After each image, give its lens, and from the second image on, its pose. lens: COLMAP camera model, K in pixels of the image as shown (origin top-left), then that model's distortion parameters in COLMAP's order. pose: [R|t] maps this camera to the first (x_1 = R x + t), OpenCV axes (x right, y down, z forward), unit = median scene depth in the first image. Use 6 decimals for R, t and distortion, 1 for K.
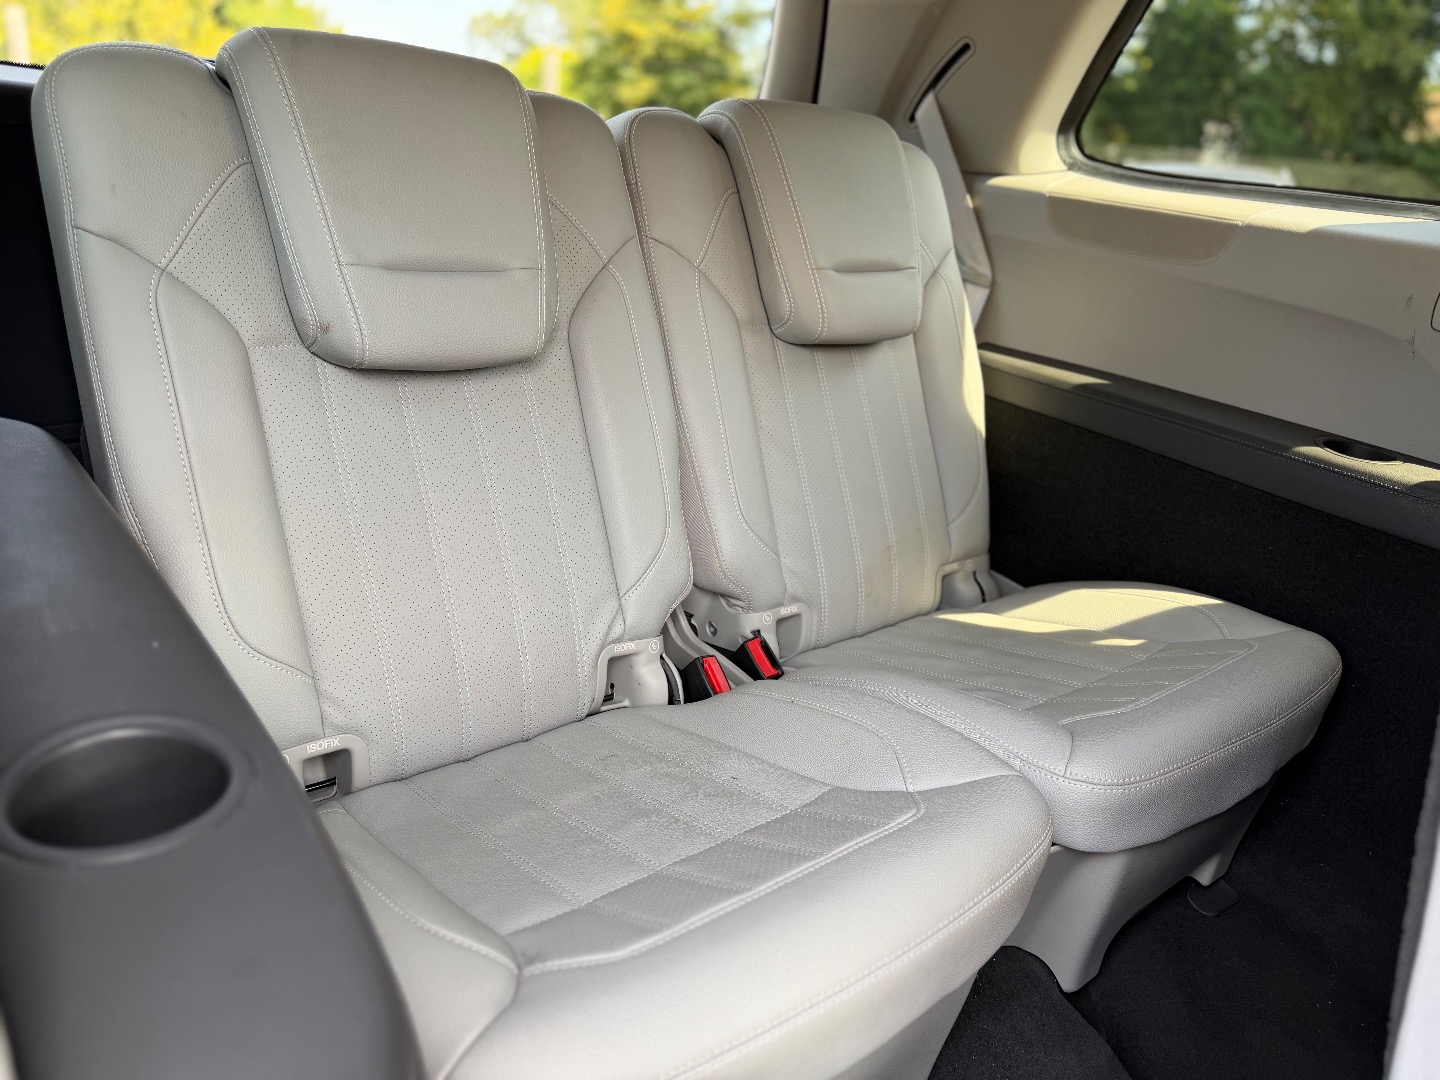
lens RADIAL K [[1002.5, 0, 720.0], [0, 1002.5, 540.0], [0, 0, 1]] dist [0.012651, -0.008555]
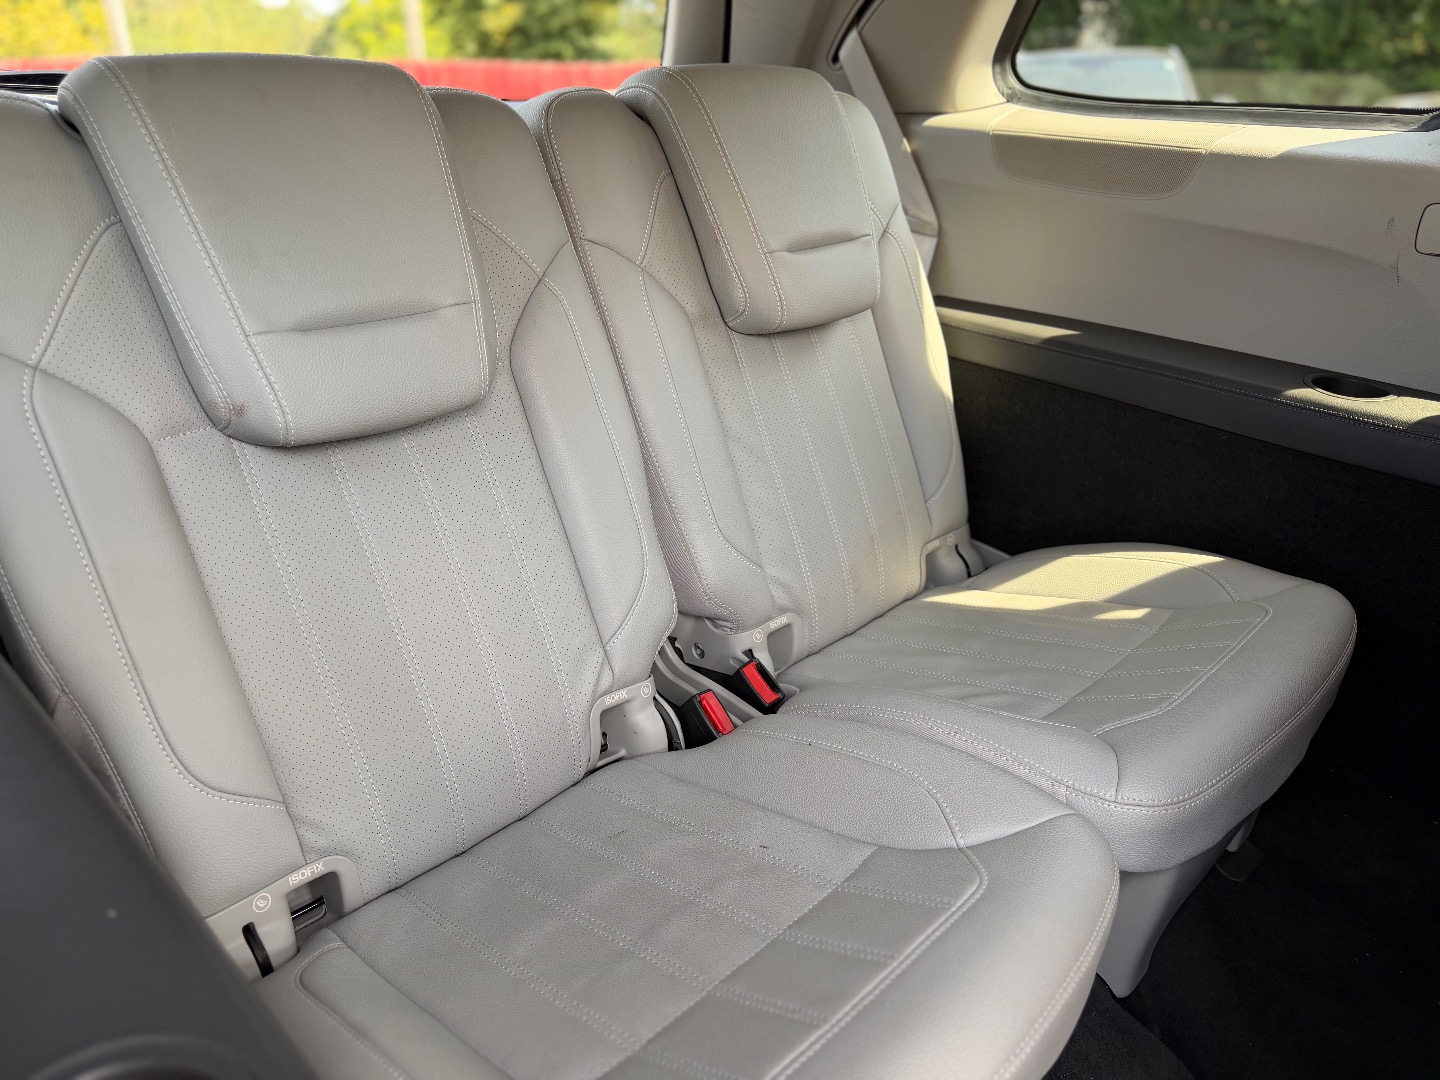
lens RADIAL K [[1006.4, 0, 714.2], [0, 1006.4, 548.6], [0, 0, 1]] dist [0.004128, 0.000067]
pose [[0.991186, -0.119316, 0.057564, -0.037375], [0.114821, 0.990480, 0.075936, -0.078092], [-0.066076, -0.068657, 0.995450, 0.073766]]
